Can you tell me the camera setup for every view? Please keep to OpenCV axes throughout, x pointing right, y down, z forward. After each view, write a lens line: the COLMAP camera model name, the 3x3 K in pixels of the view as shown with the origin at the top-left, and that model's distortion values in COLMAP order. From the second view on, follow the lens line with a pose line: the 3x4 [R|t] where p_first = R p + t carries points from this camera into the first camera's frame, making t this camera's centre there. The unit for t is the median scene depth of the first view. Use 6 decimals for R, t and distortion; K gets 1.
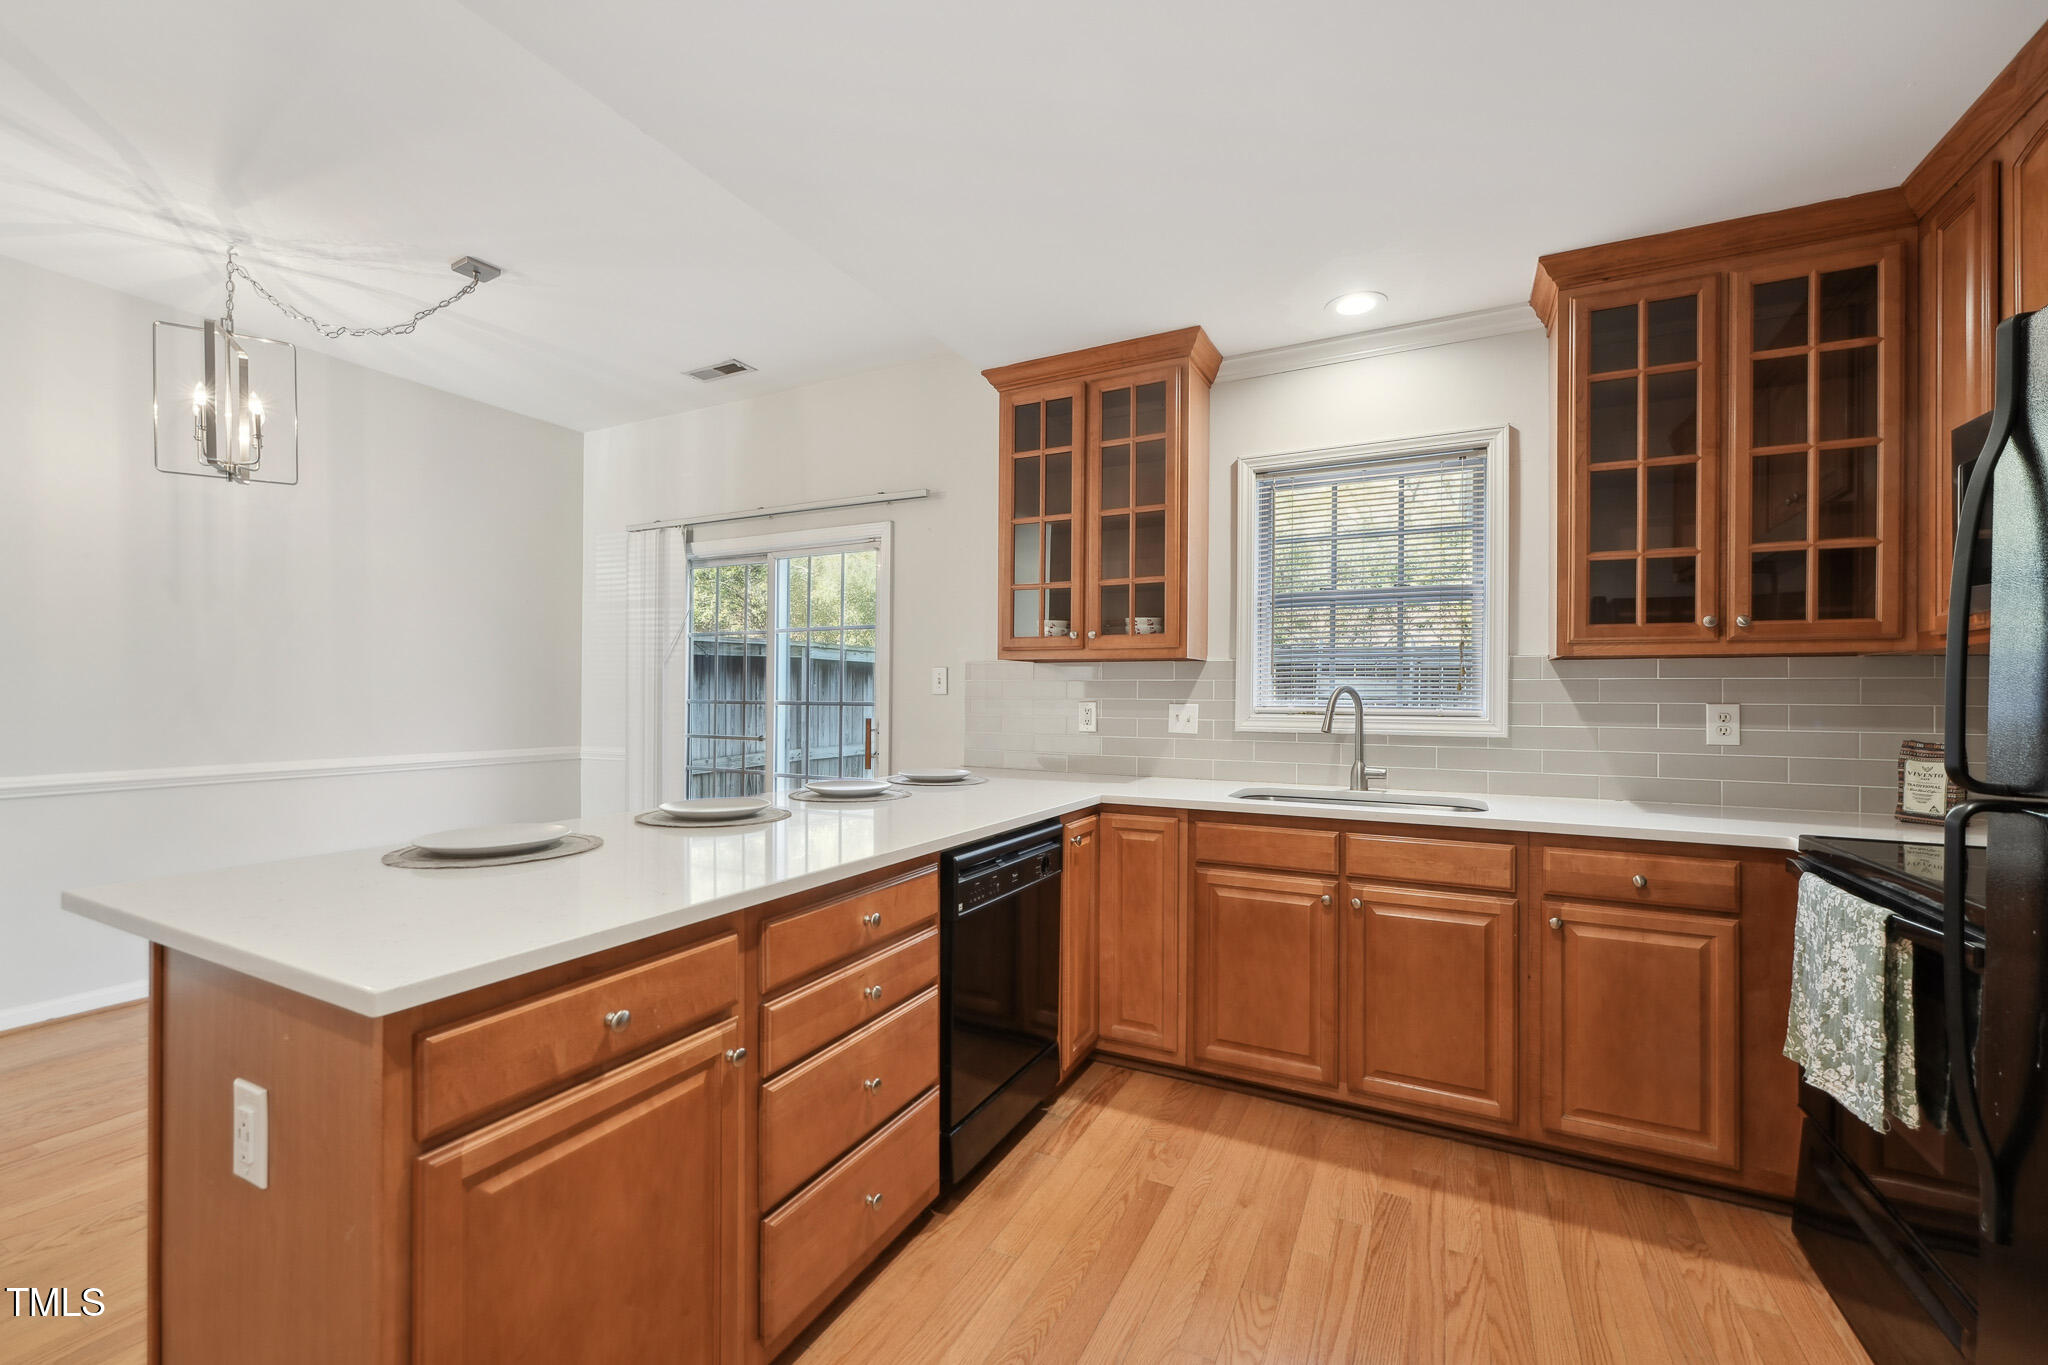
lens RADIAL K [[802.0, 0, 1019.2], [0, 802.0, 691.1], [0, 0, 1]] dist [-0.002537, 0.000096]
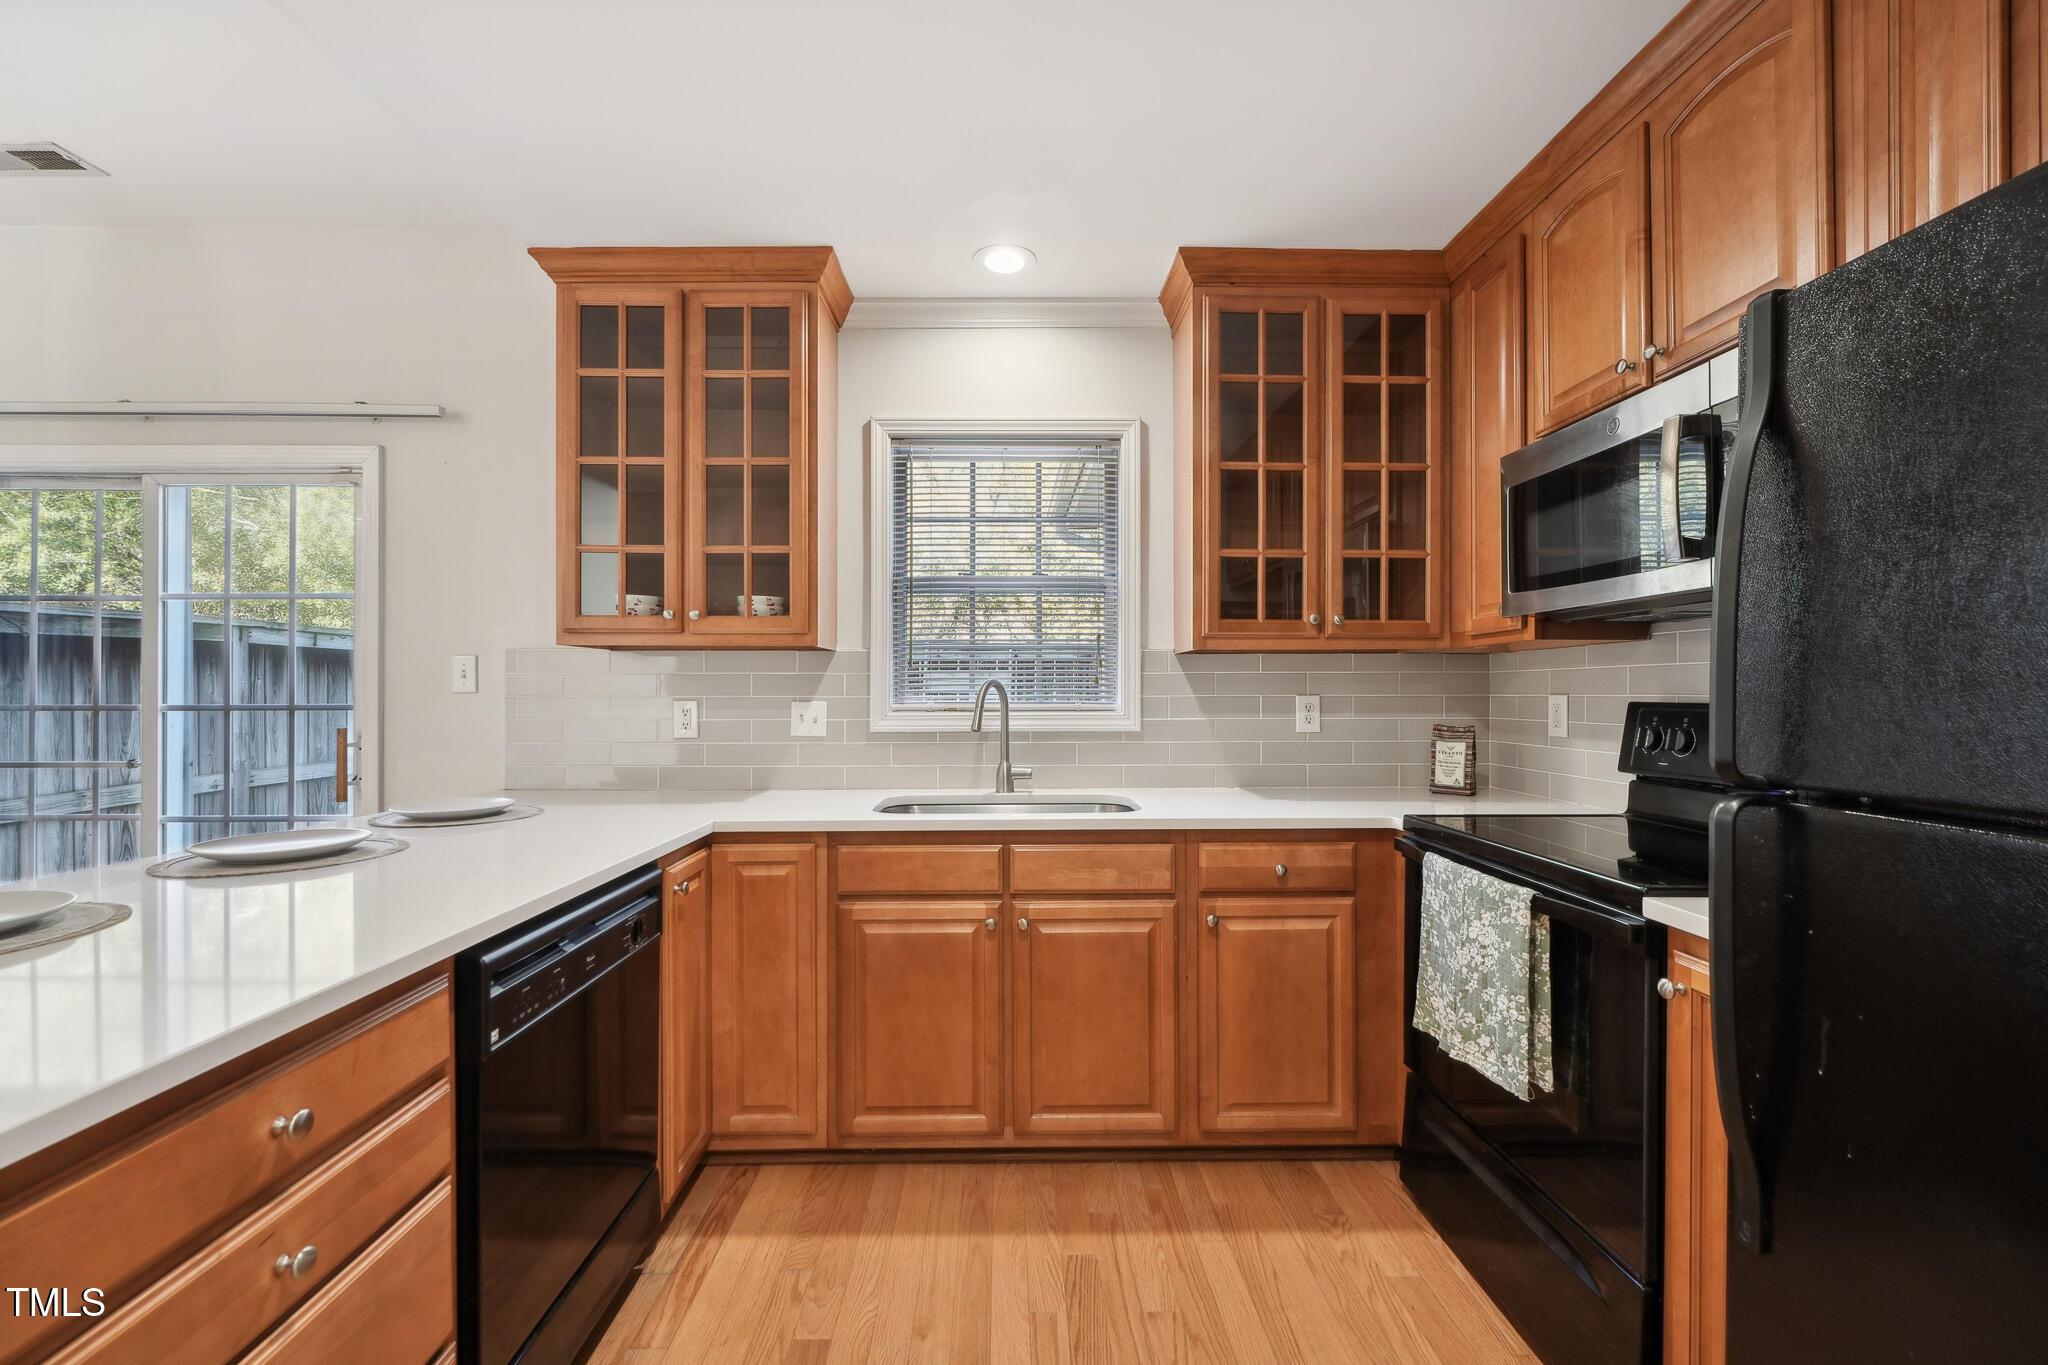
lens RADIAL K [[802.0, 0, 1006.5], [0, 802.0, 690.5], [0, 0, 1]] dist [-0.002537, 0.000096]
pose [[0.883227, -0.007520, 0.468885, -0.009779], [0.005497, 0.999969, 0.005683, 0.000743], [-0.468913, -0.002442, 0.883241, 0.221200]]
